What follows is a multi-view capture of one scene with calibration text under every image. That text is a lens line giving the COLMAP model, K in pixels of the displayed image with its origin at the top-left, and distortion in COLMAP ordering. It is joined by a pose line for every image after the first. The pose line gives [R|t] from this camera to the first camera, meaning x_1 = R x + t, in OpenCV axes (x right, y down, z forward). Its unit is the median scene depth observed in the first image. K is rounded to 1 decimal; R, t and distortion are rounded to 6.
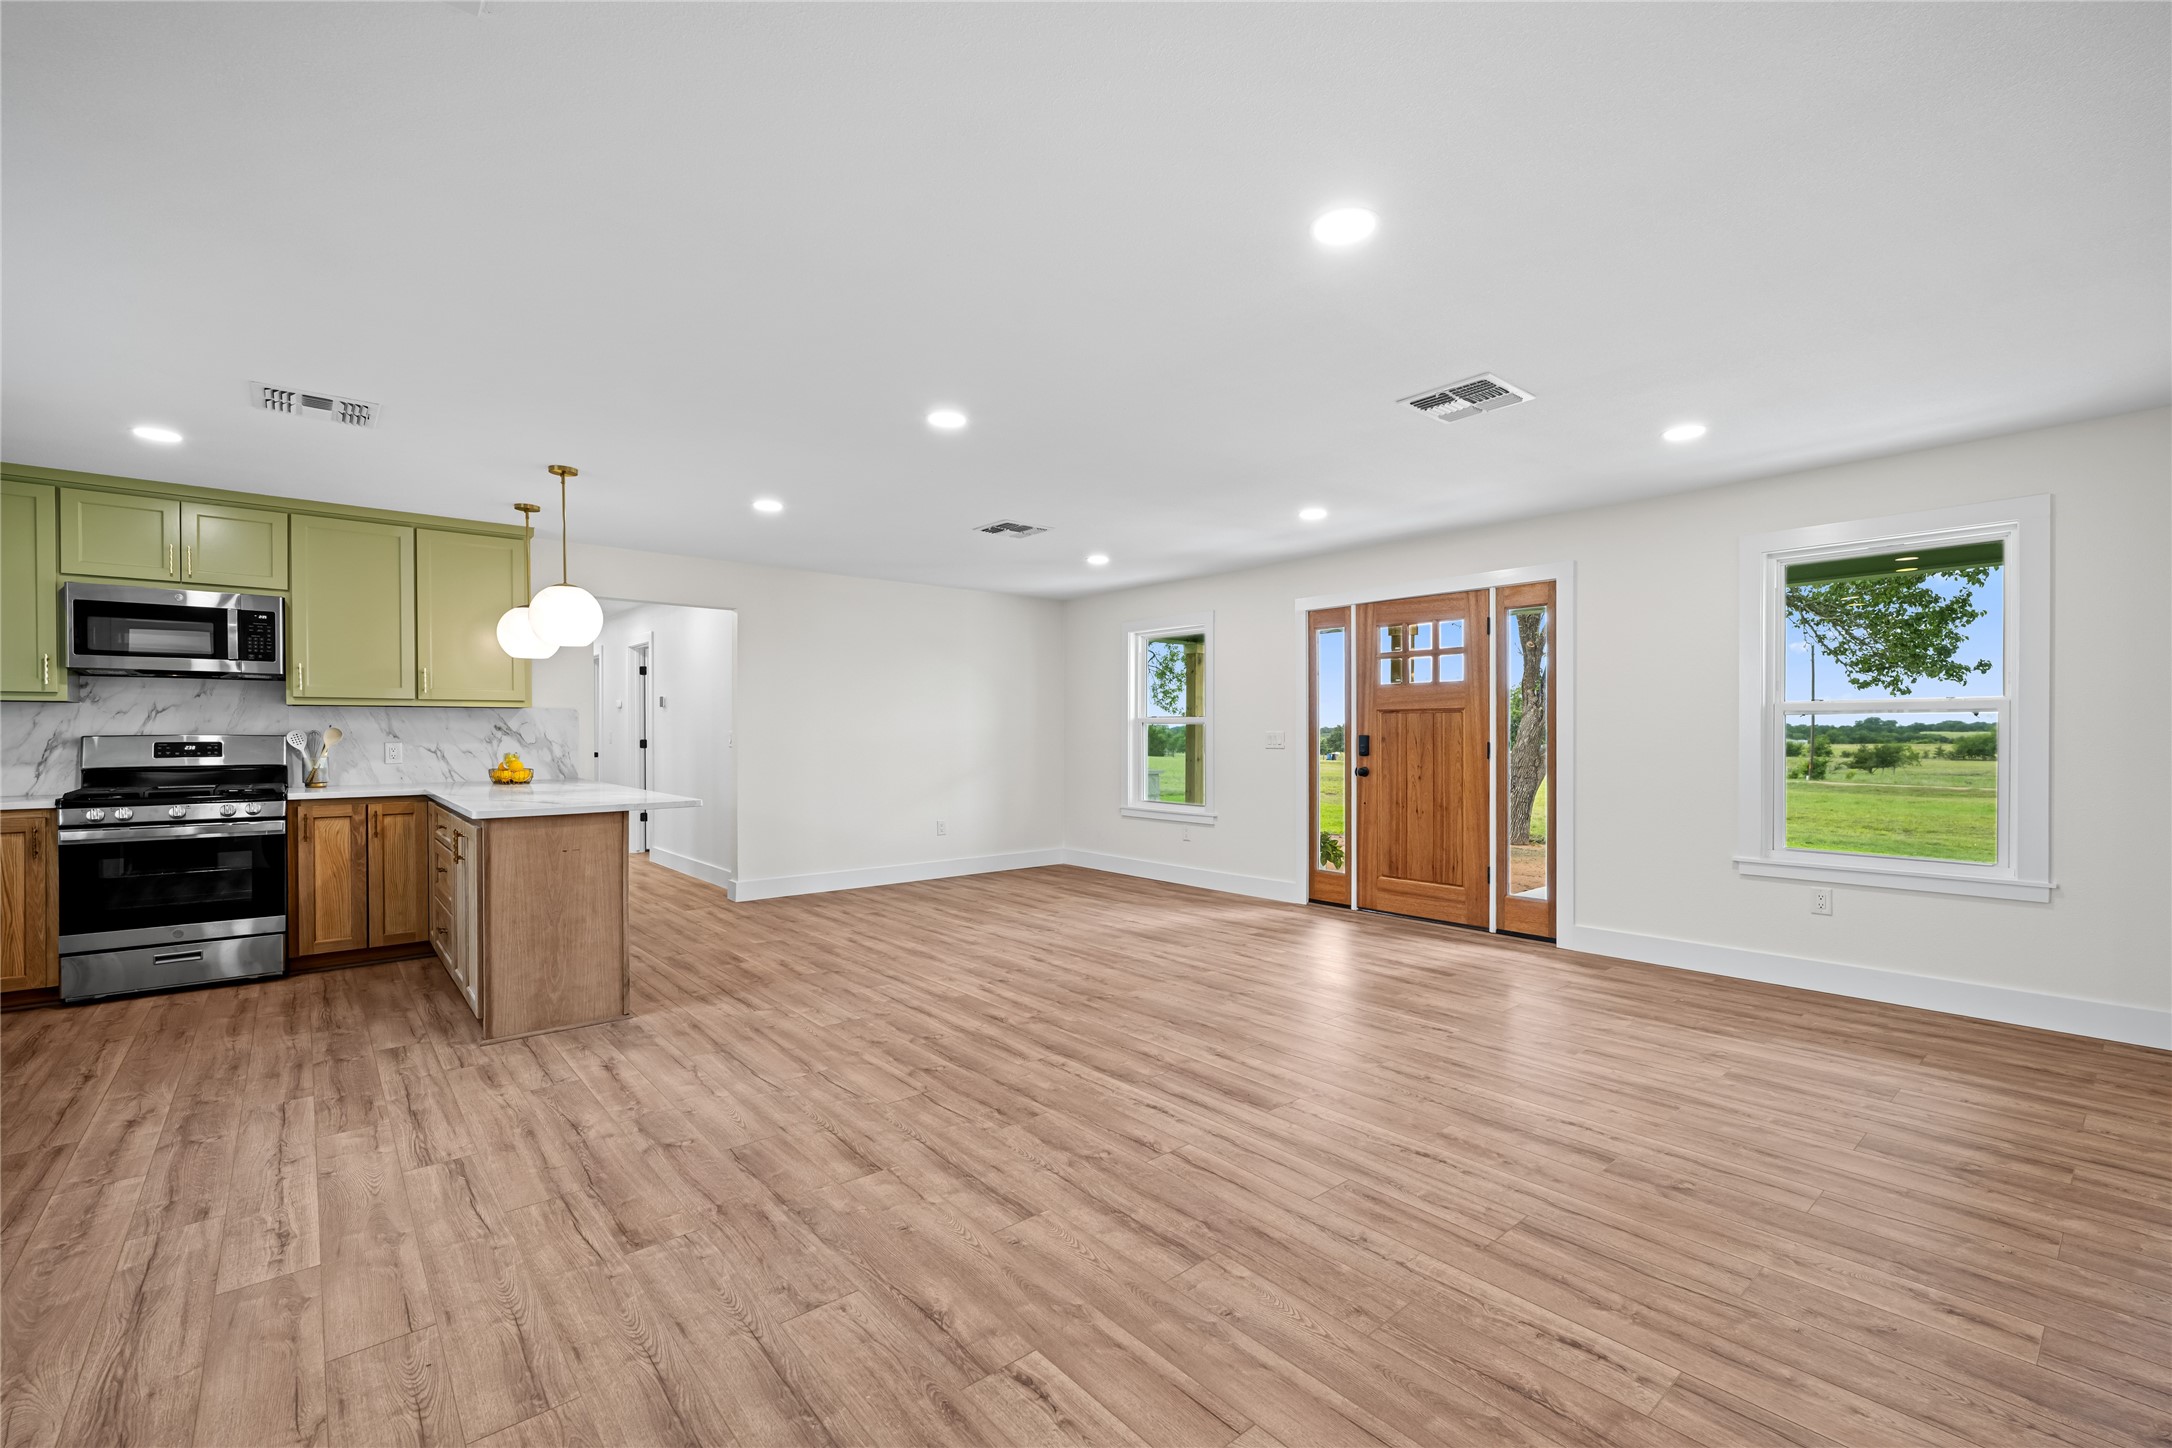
lens RADIAL K [[932.1, 0, 1113.3], [0, 932.1, 735.4], [0, 0, 1]] dist [-0.000047, 0.000147]
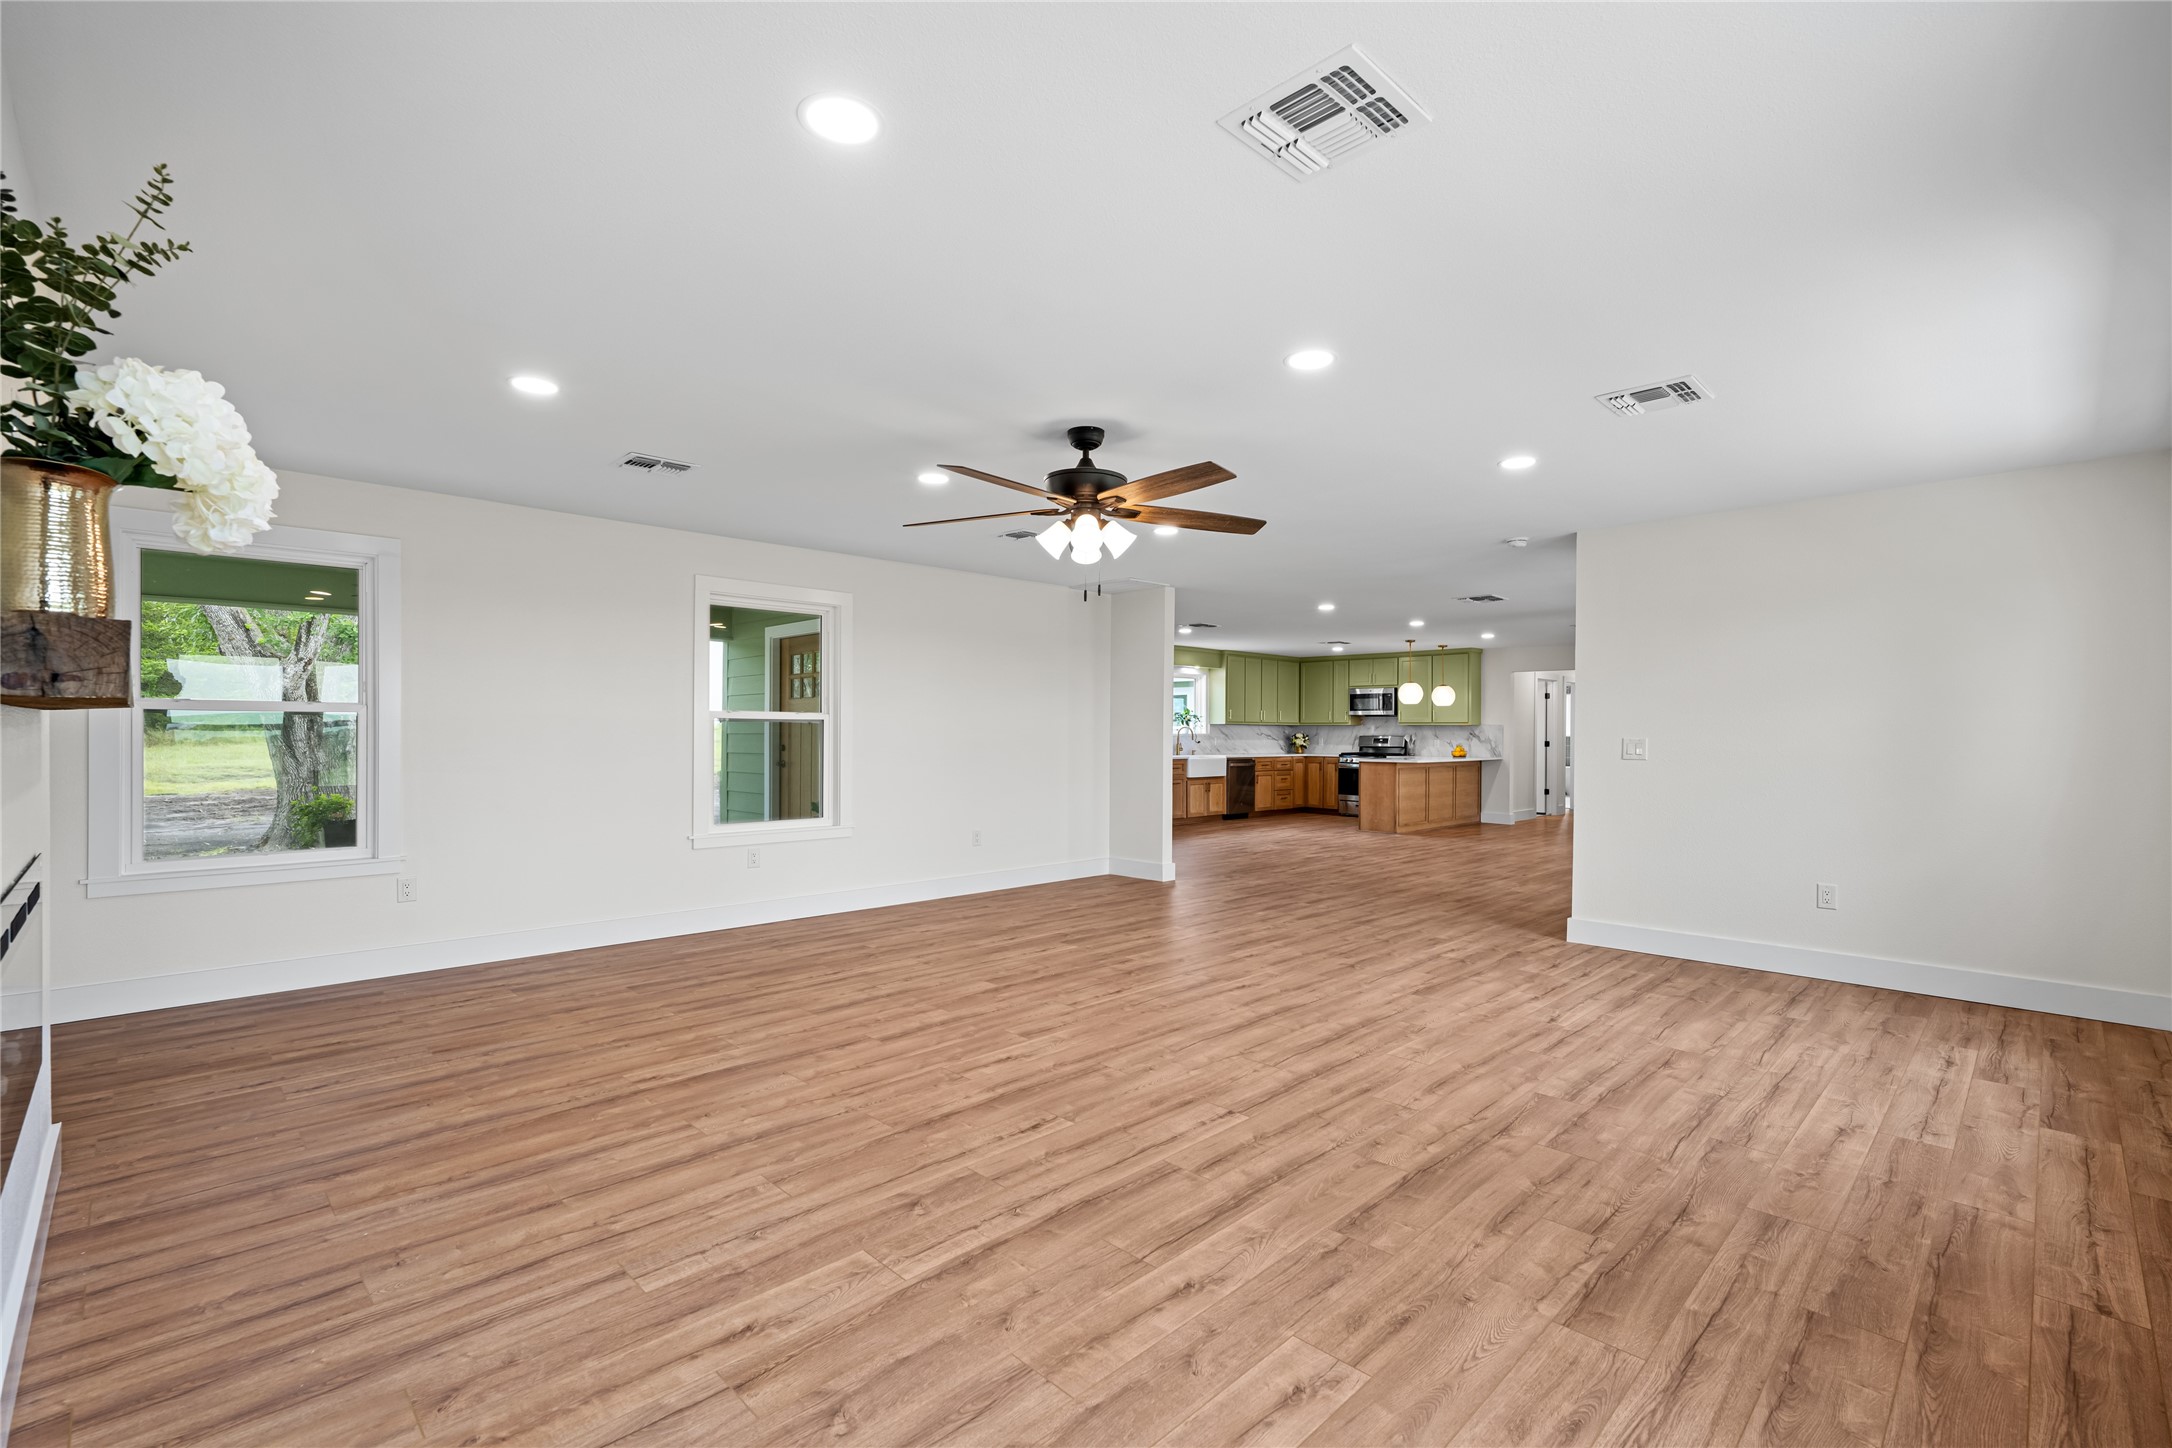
lens RADIAL K [[957.2, 0, 1080.4], [0, 957.2, 726.6], [0, 0, 1]] dist [-0.000801, -0.000291]
pose [[0.046866, -0.005316, -0.998887, 2.796901], [-0.013636, 0.999889, -0.005961, 0.001417], [0.998808, 0.013900, 0.046788, -0.137420]]
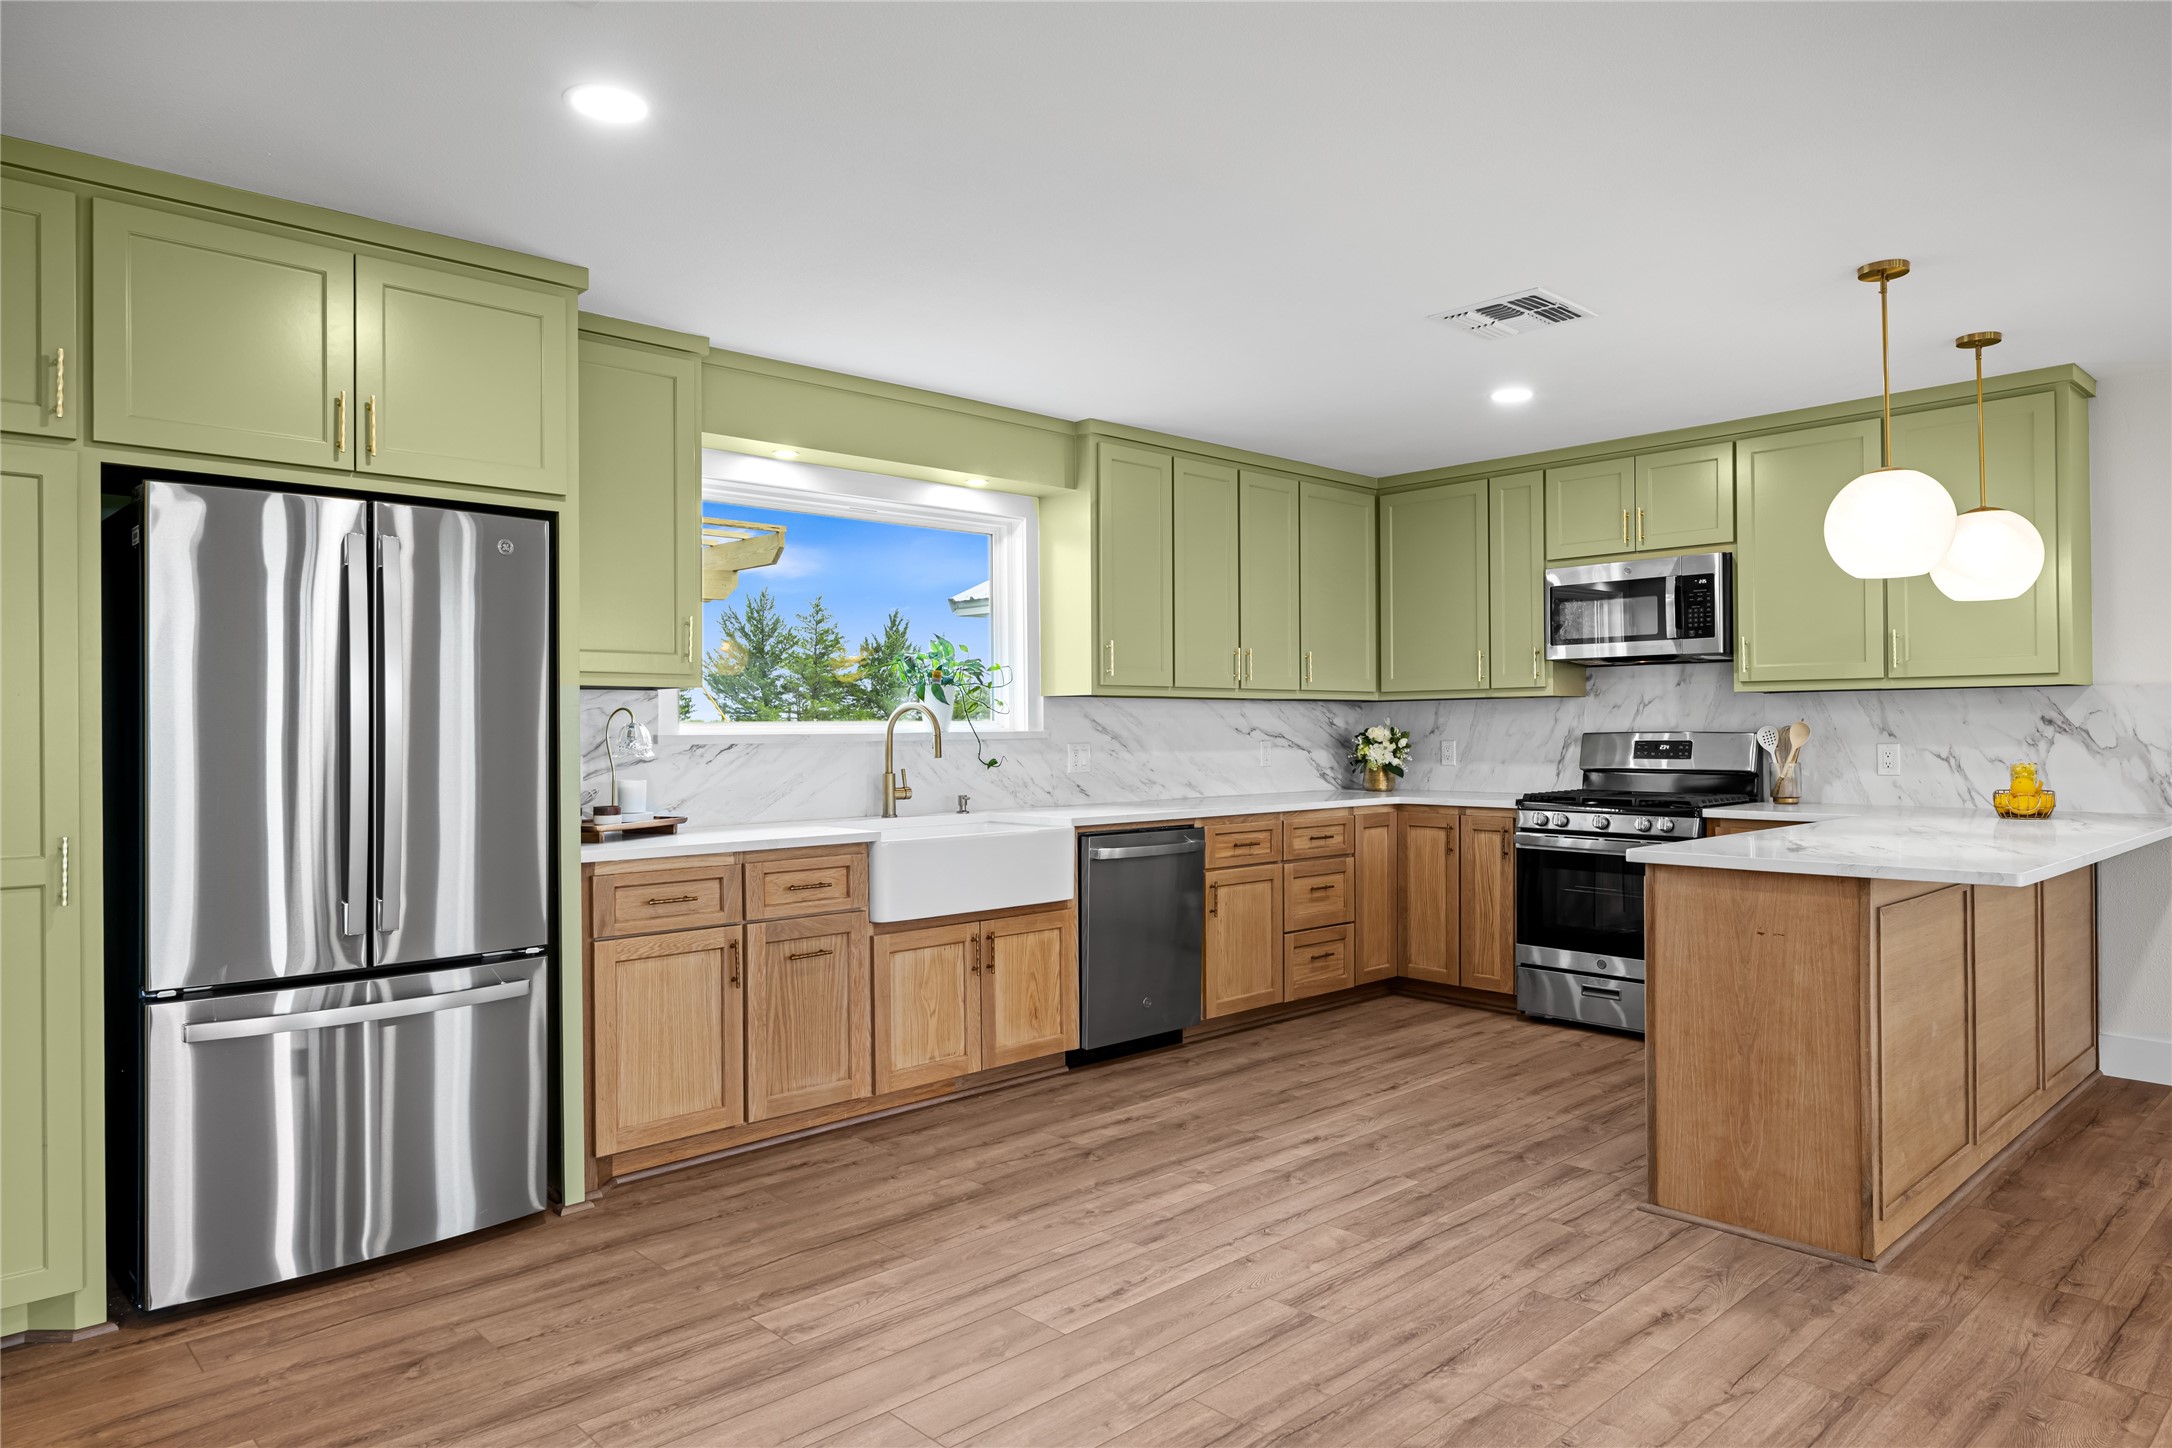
lens RADIAL K [[1340.8, 0, 1086.0], [0, 1340.8, 724.0], [0, 0, 1]] dist [-0.002335, 0.000043]
pose [[0.030873, -0.003391, -0.999518, 0.267234], [-0.001012, 0.999994, -0.003424, -0.004158], [0.999523, 0.001118, 0.030870, 0.620464]]
